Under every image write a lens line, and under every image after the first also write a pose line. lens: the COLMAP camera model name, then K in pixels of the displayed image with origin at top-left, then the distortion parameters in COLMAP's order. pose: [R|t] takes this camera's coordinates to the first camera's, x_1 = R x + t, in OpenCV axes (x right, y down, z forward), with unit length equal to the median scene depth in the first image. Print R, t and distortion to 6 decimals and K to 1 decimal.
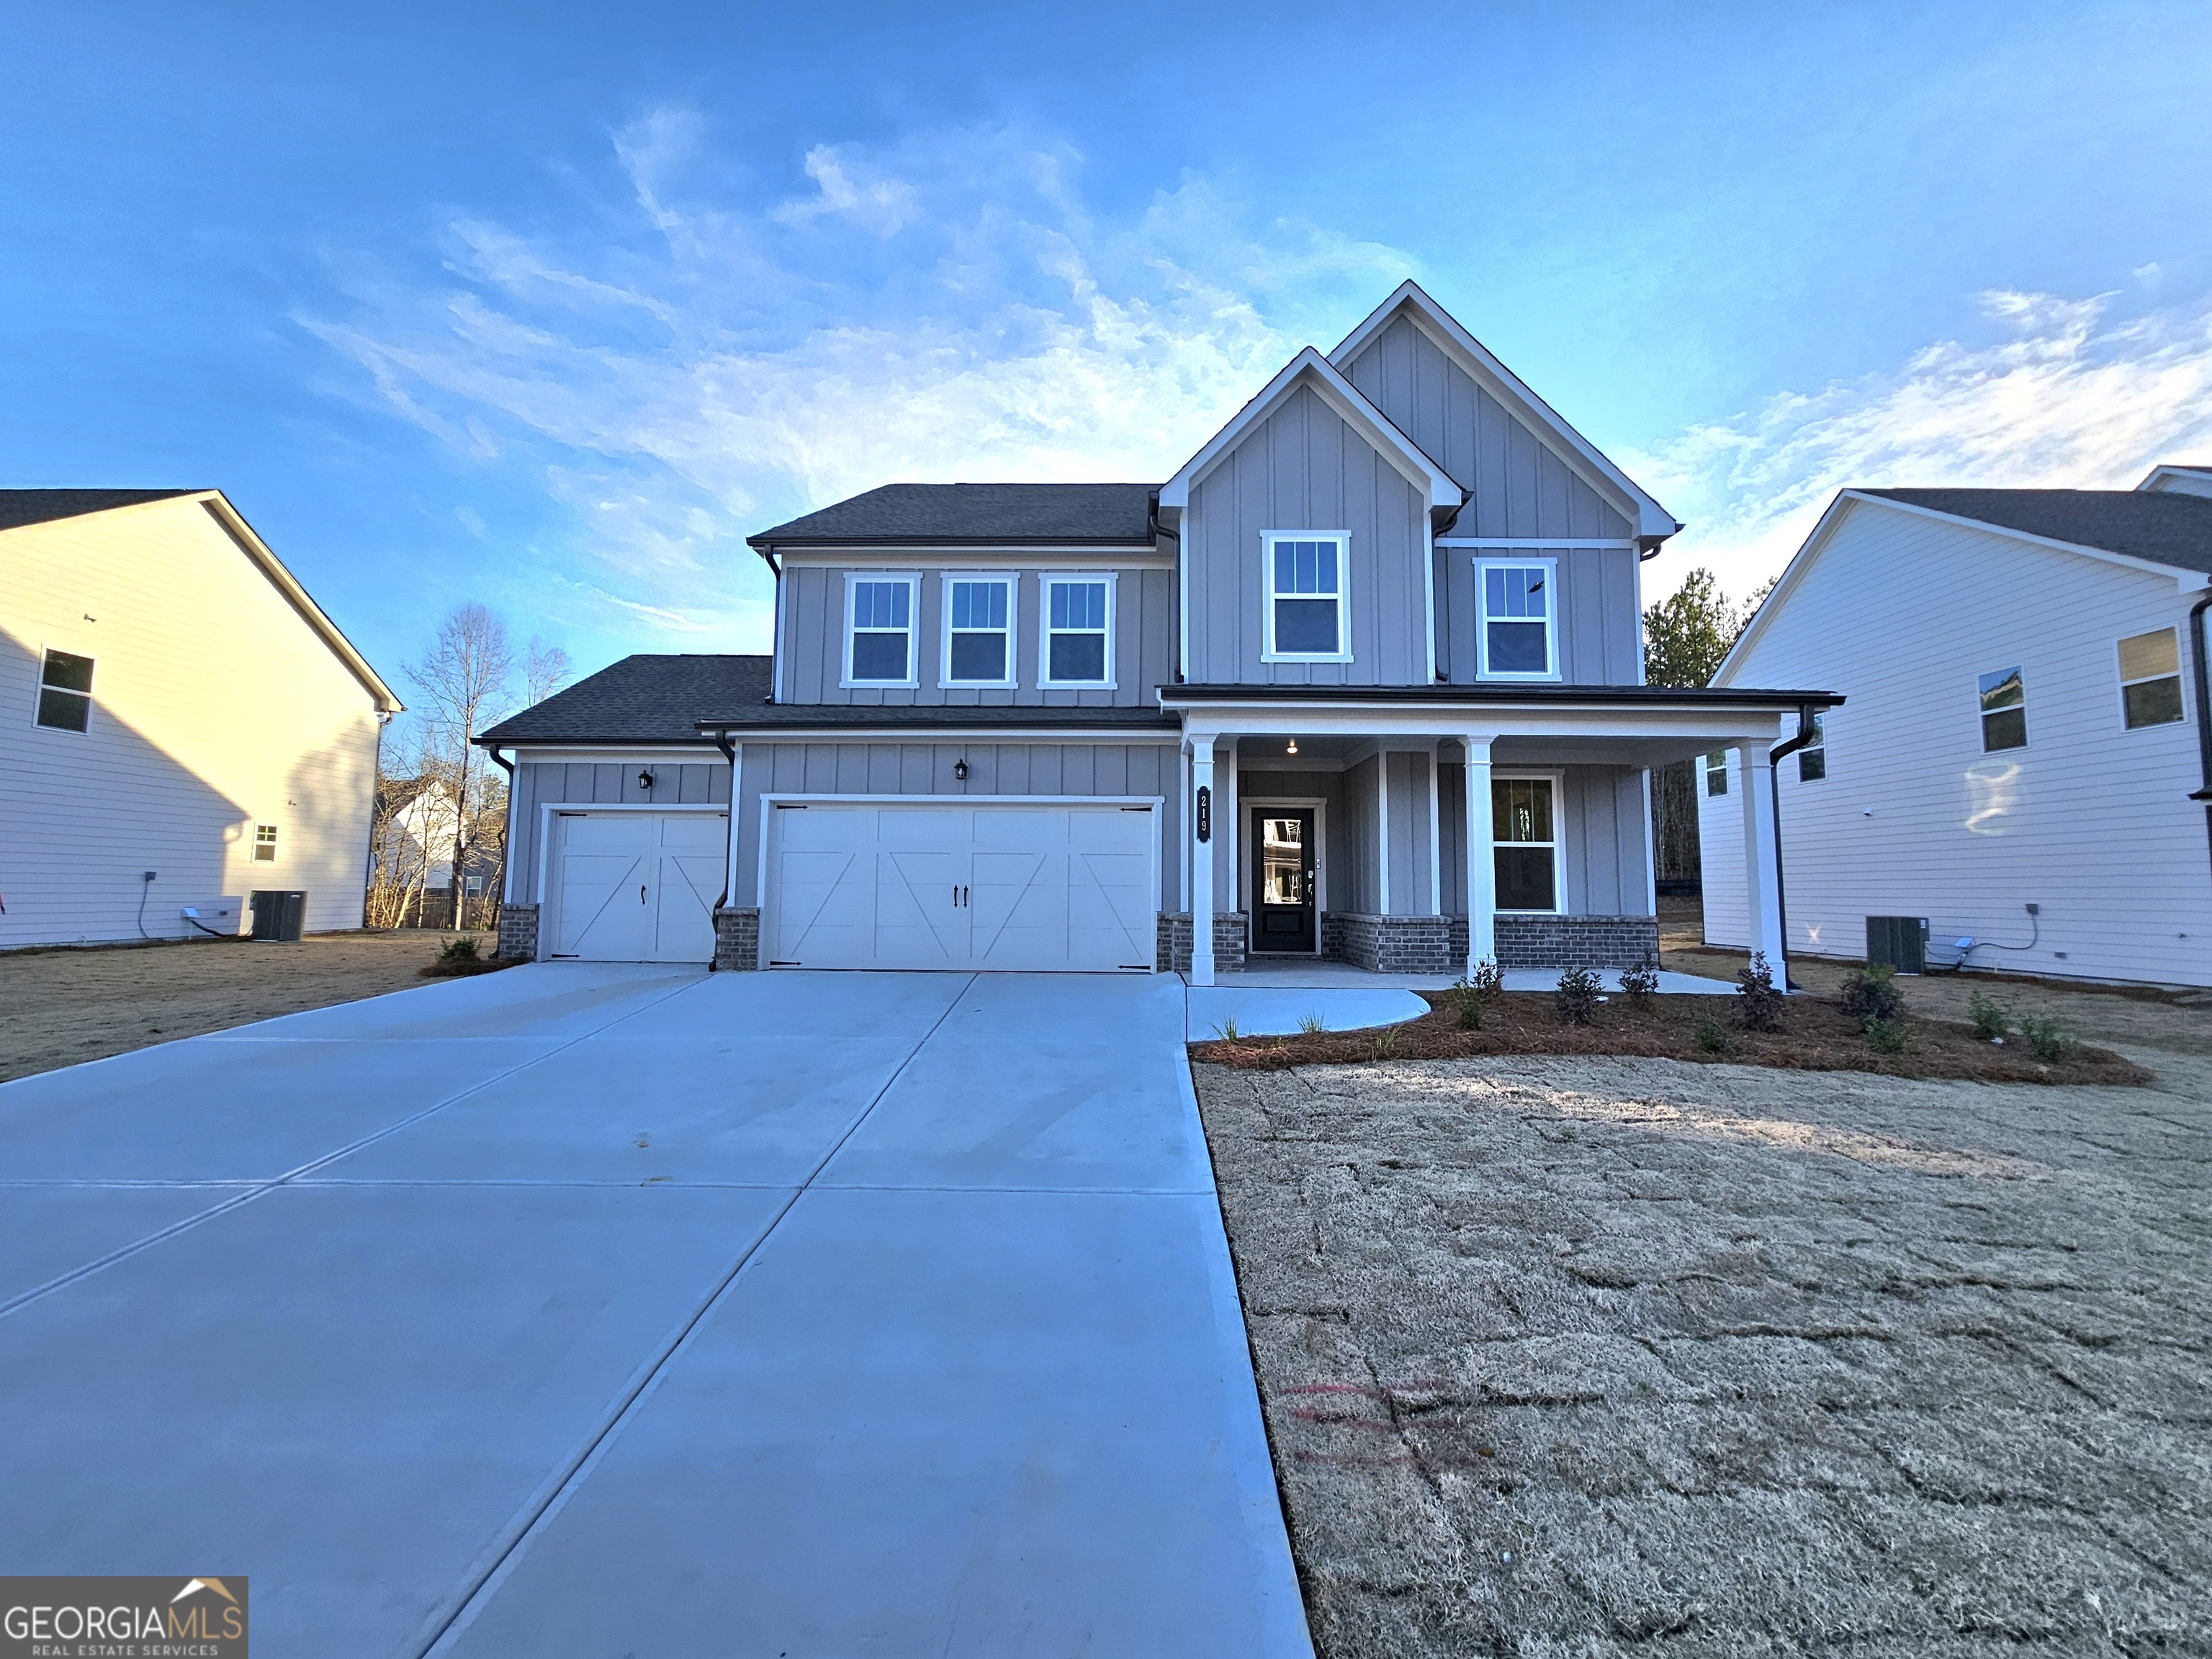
lens RADIAL K [[912.7, 0, 1109.7], [0, 912.7, 812.5], [0, 0, 1]] dist [0.006566, -0.001649]
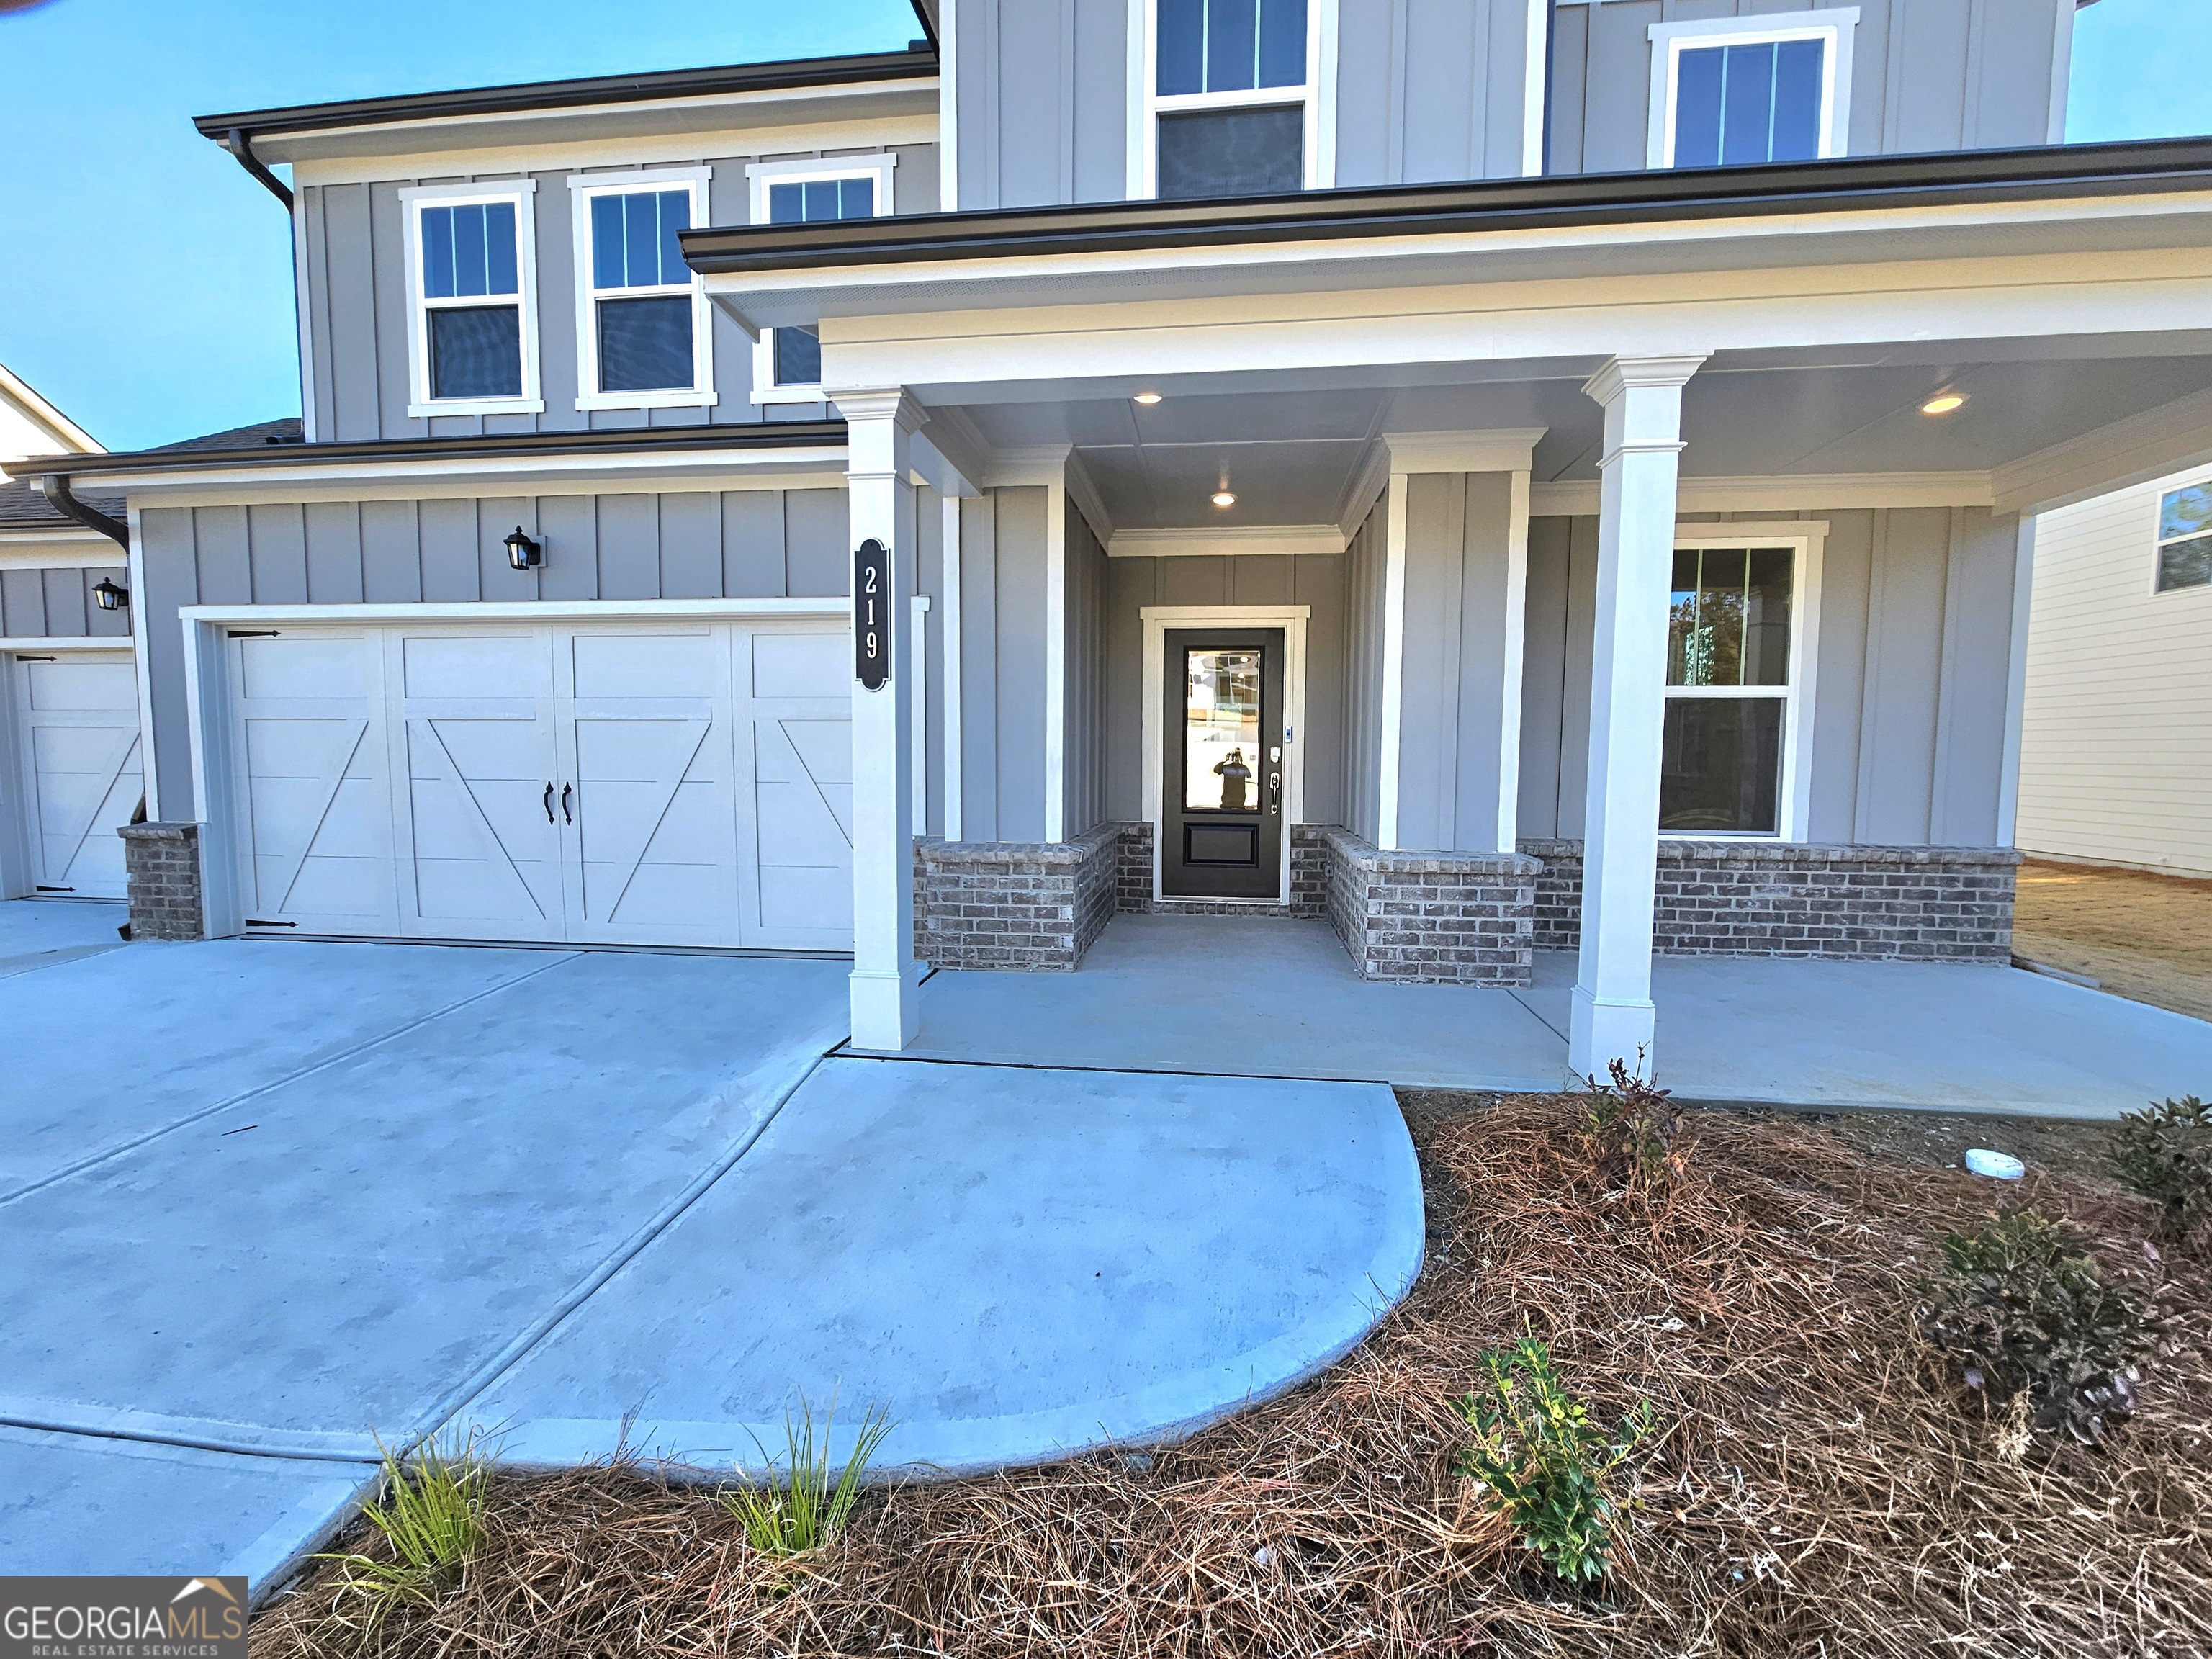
lens RADIAL K [[912.7, 0, 1114.2], [0, 912.7, 818.6], [0, 0, 1]] dist [0.006566, -0.001649]
pose [[0.994819, 0.004183, -0.101579, 0.195523], [0.011525, 0.988072, 0.153563, 0.023577], [0.101010, -0.153938, 0.982904, 0.502238]]
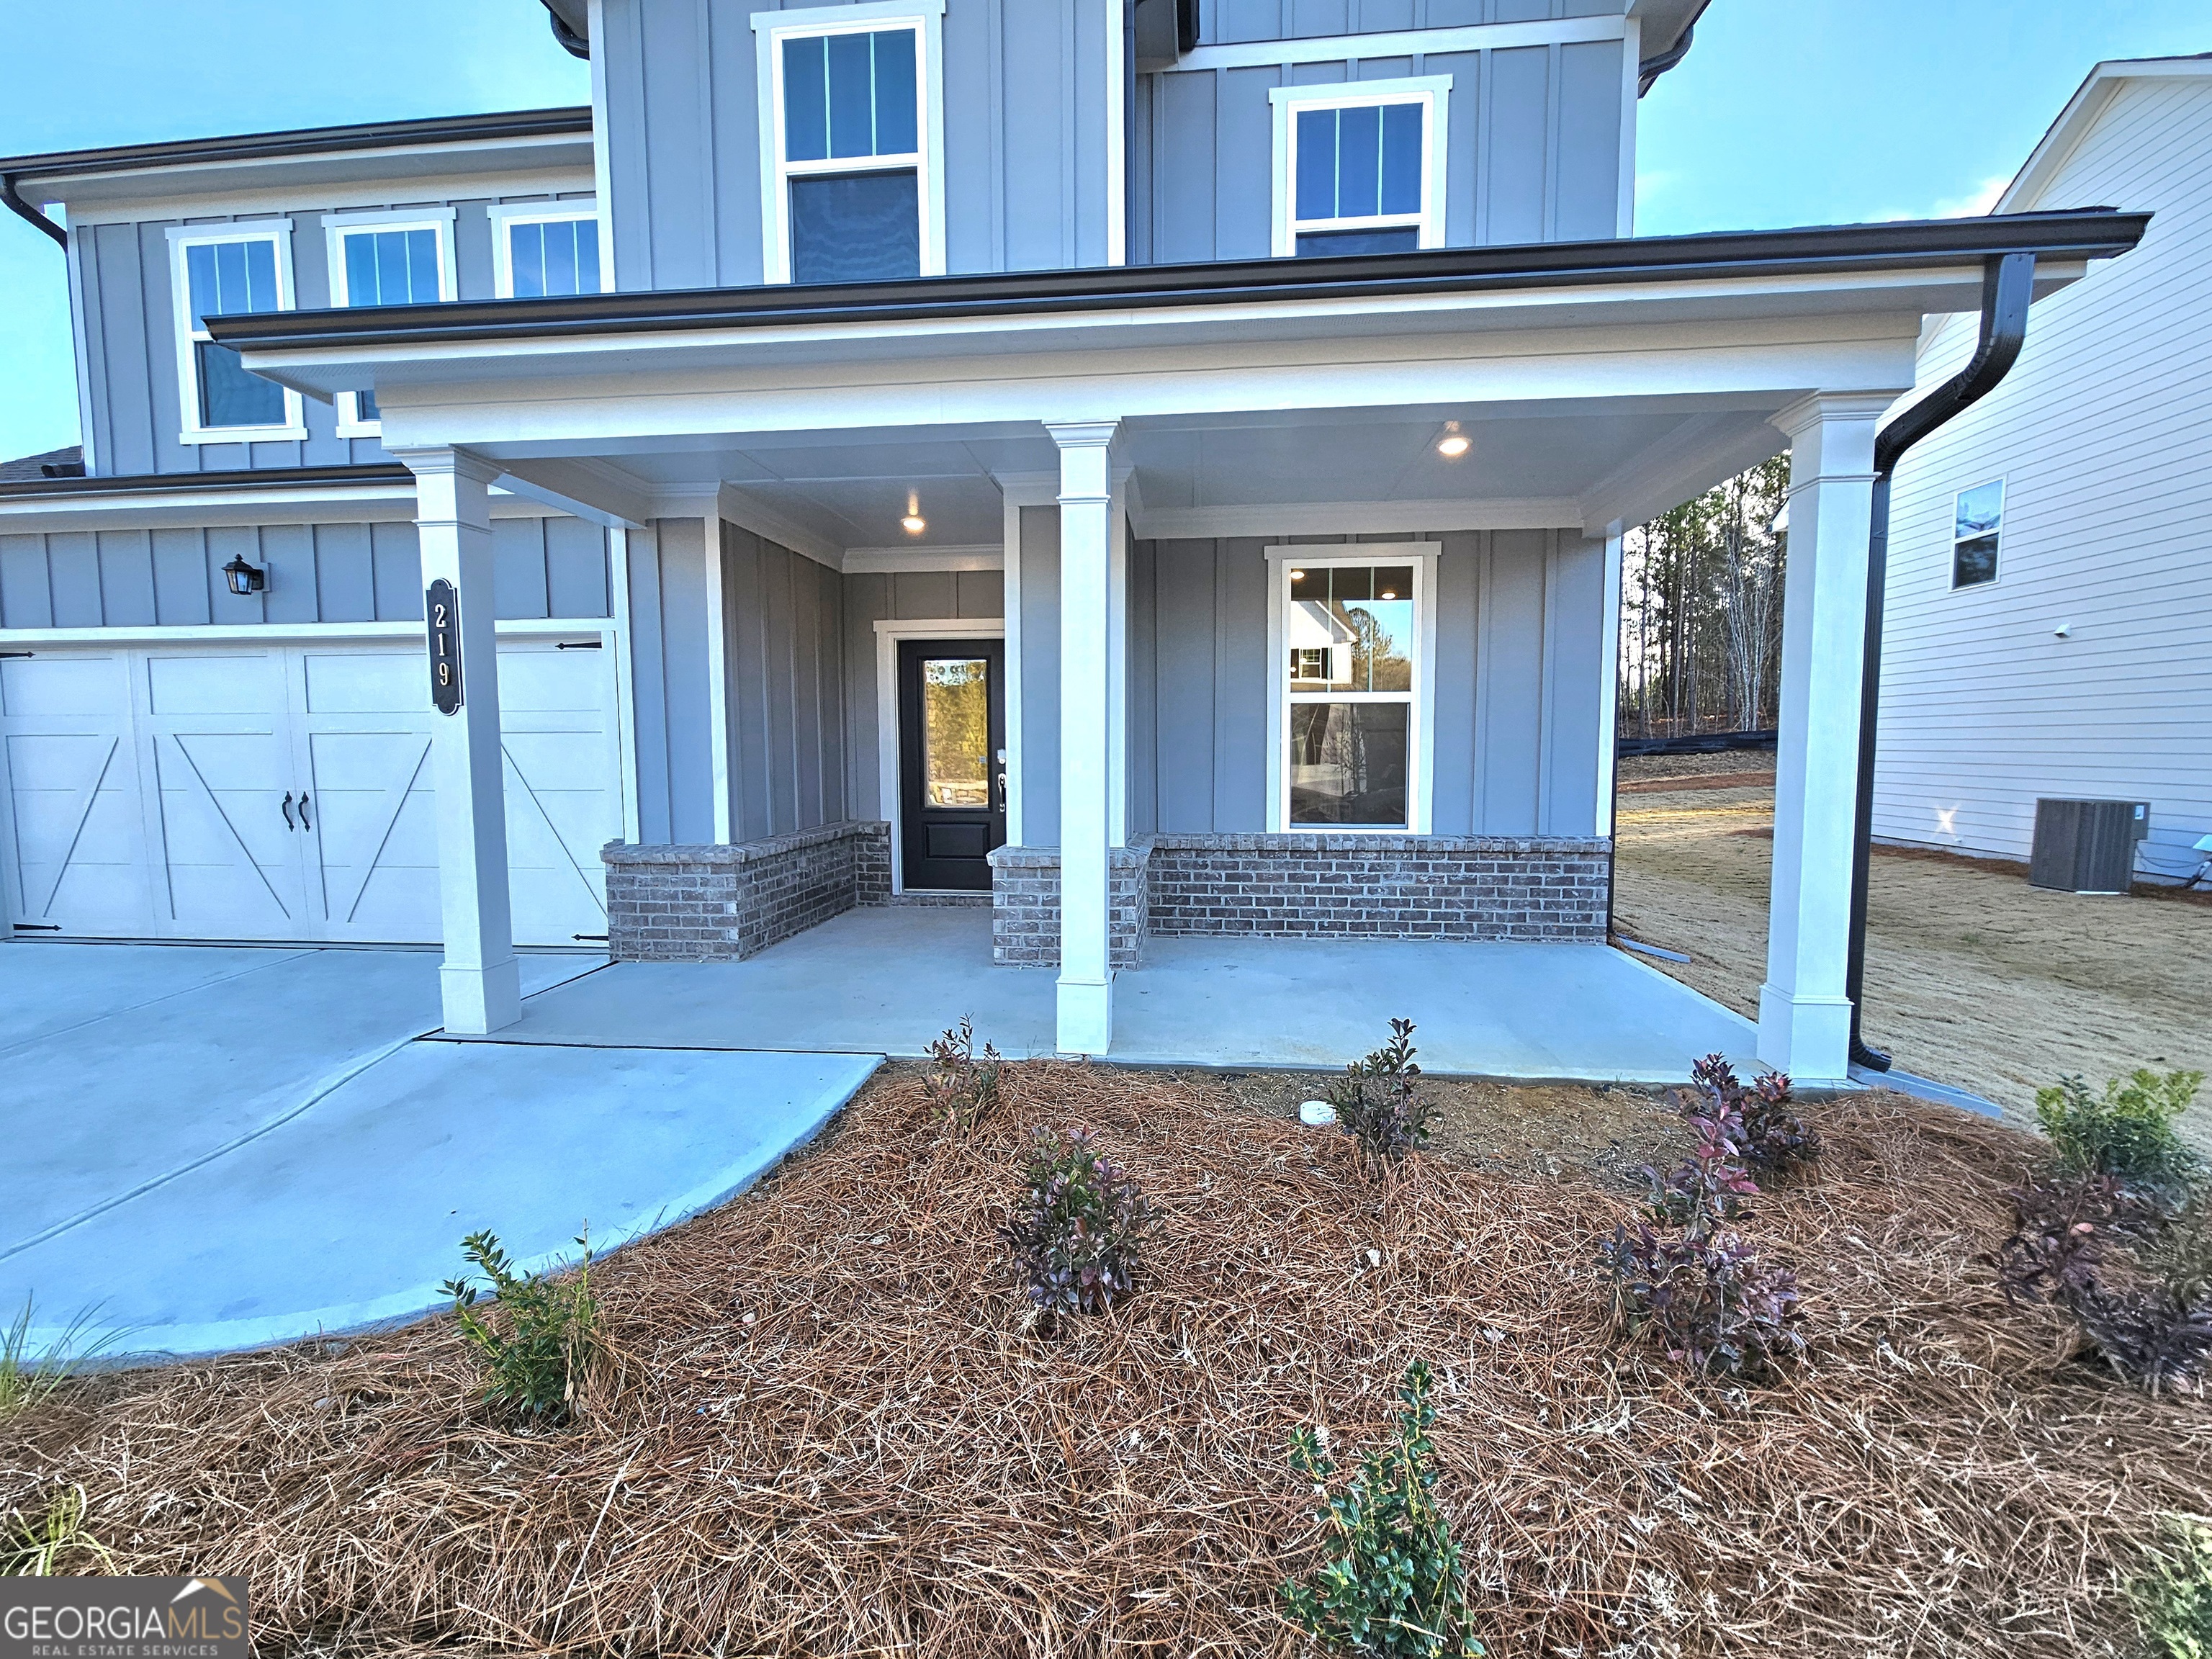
lens RADIAL K [[912.7, 0, 1109.5], [0, 912.7, 815.1], [0, 0, 1]] dist [0.006566, -0.001649]
pose [[0.996026, -0.007359, -0.088762, 0.363297], [0.021601, 0.986787, 0.160574, 0.014803], [0.086408, -0.161853, 0.983025, 0.478327]]
